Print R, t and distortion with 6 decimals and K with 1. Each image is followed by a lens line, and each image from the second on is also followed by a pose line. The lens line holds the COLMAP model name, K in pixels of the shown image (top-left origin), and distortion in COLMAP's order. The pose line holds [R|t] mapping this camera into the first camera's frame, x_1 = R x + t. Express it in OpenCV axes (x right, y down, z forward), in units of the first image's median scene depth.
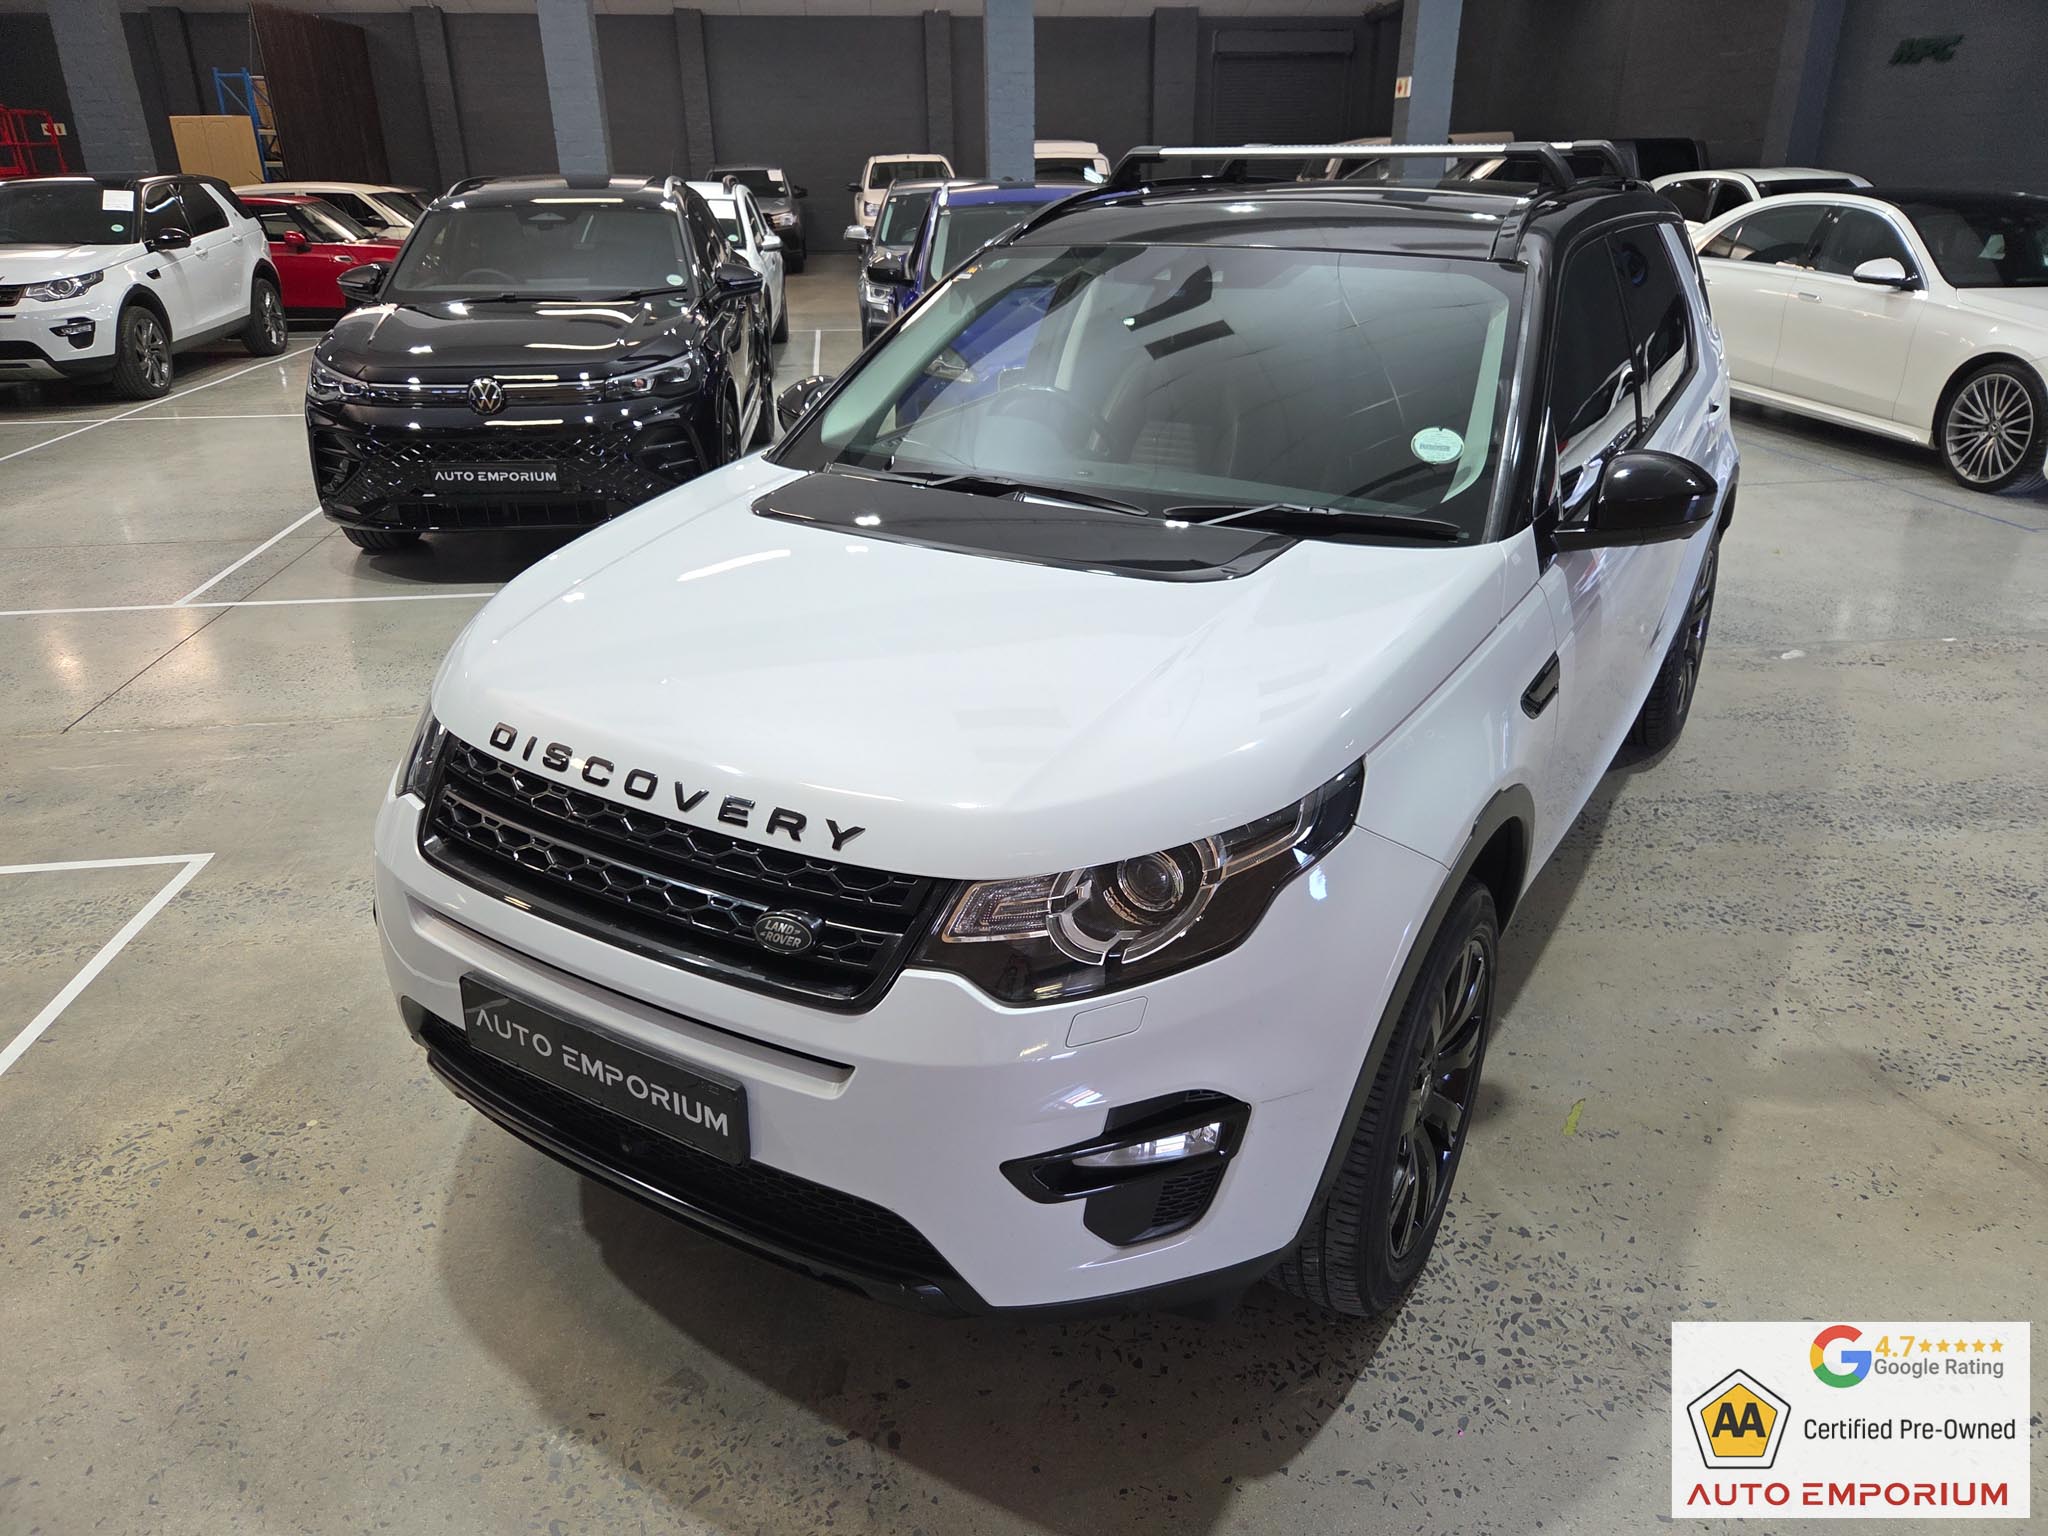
lens RADIAL K [[1376.1, 0, 1036.3], [0, 1376.1, 765.1], [0, 0, 1]] dist [0.052337, -0.044321]
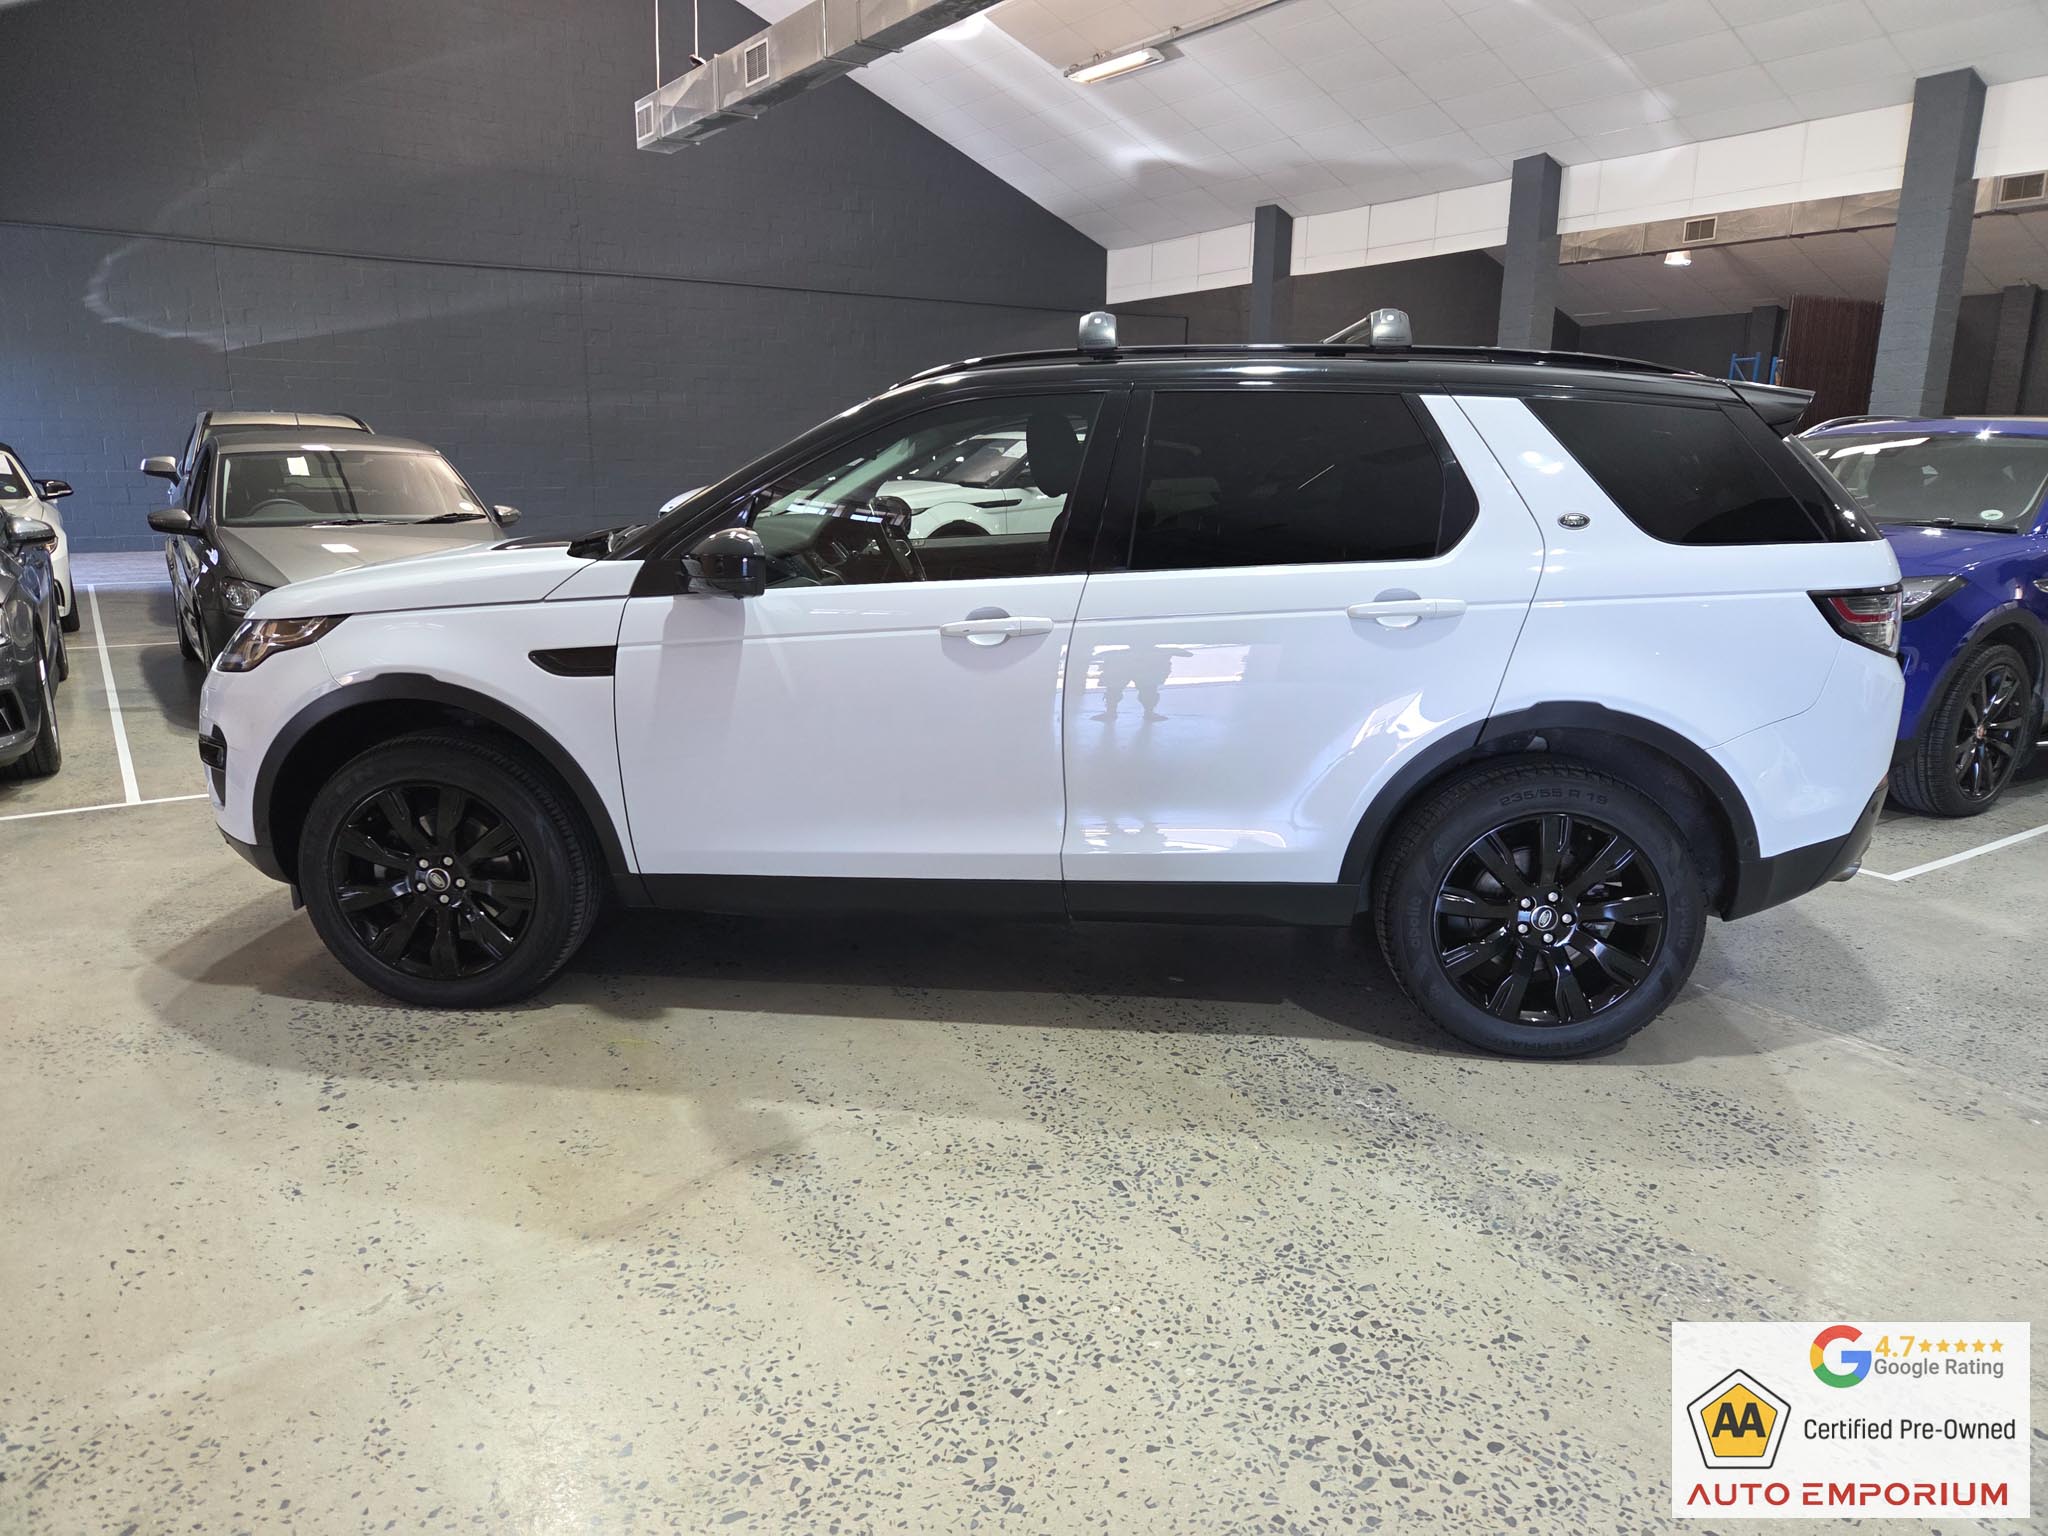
lens RADIAL K [[1371.5, 0, 1024.0], [0, 1371.5, 768.0], [0, 0, 1]] dist [0.066510, -0.057576]
pose [[0.444274, 0.214729, -0.869777, 1.315315], [-0.371042, 0.927774, 0.039522, -0.128837], [0.815444, 0.305166, 0.491860, 0.505343]]
